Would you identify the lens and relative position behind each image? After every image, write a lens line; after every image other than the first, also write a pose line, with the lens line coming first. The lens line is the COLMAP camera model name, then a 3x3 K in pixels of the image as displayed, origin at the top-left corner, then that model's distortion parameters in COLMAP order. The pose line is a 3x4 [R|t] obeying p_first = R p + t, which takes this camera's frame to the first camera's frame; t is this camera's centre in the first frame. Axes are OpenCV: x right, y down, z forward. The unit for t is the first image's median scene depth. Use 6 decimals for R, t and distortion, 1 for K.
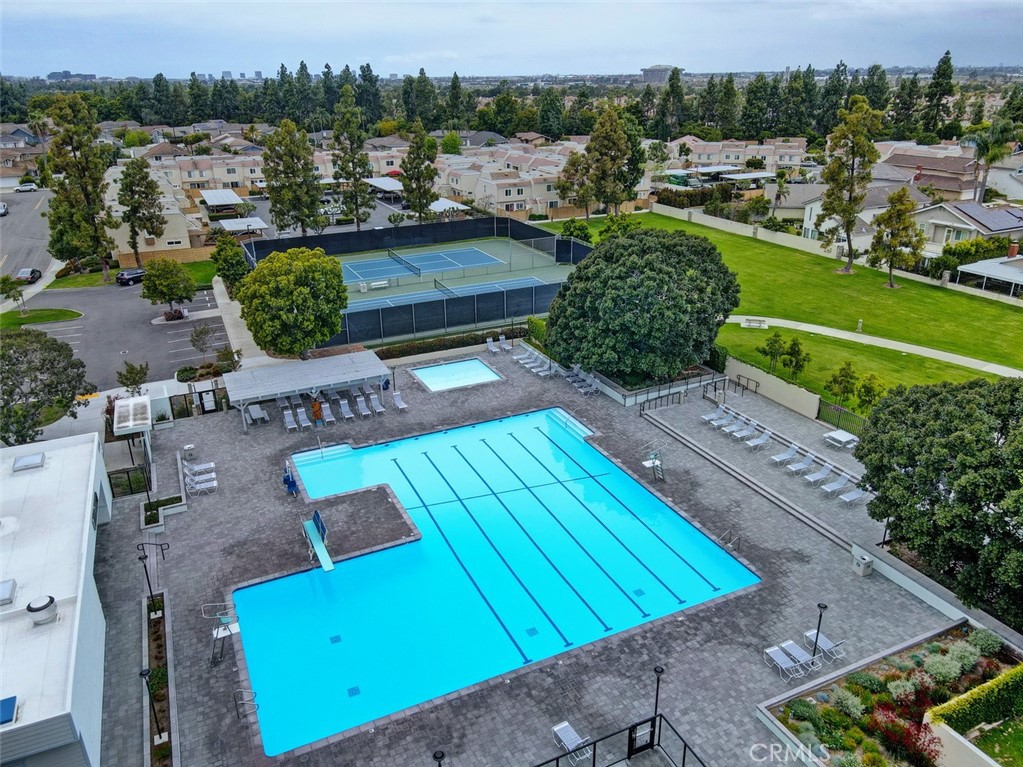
lens RADIAL K [[755.1, 0, 514.2], [0, 755.1, 380.8], [0, 0, 1]] dist [-0.004914, 0.035089]
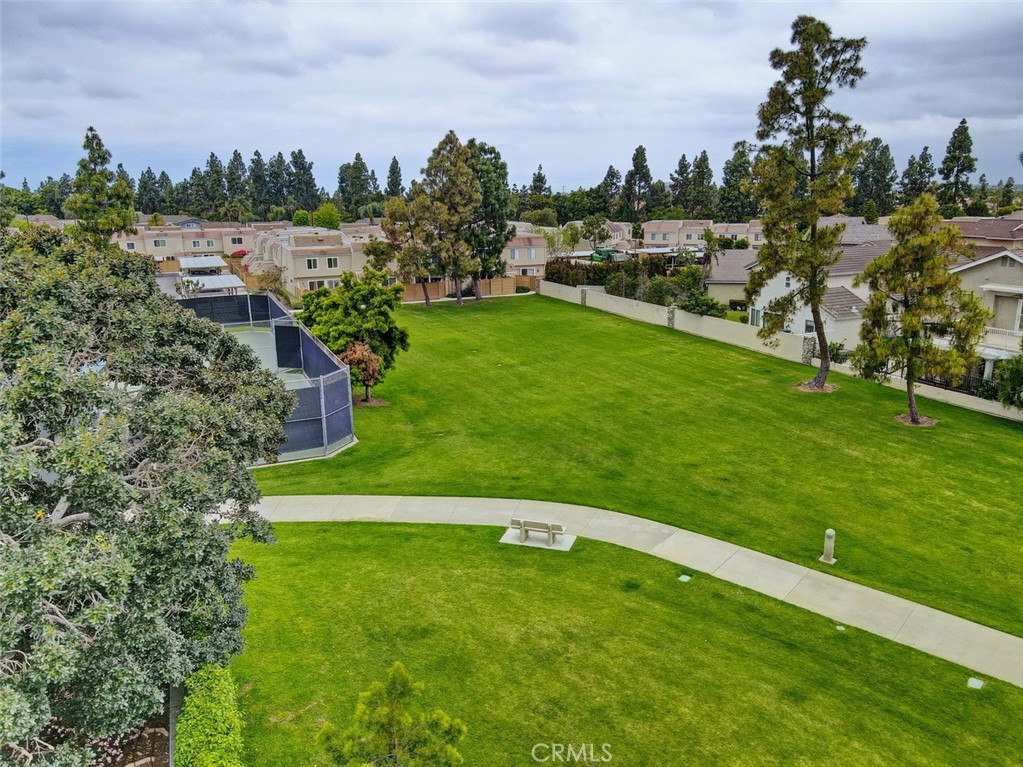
lens RADIAL K [[755.1, 0, 514.2], [0, 755.1, 380.8], [0, 0, 1]] dist [-0.004914, 0.035089]
pose [[0.999620, 0.002542, -0.027457, 0.254191], [-0.006433, 0.989765, -0.142564, -0.077102], [0.026813, 0.142686, 0.989405, 0.506540]]
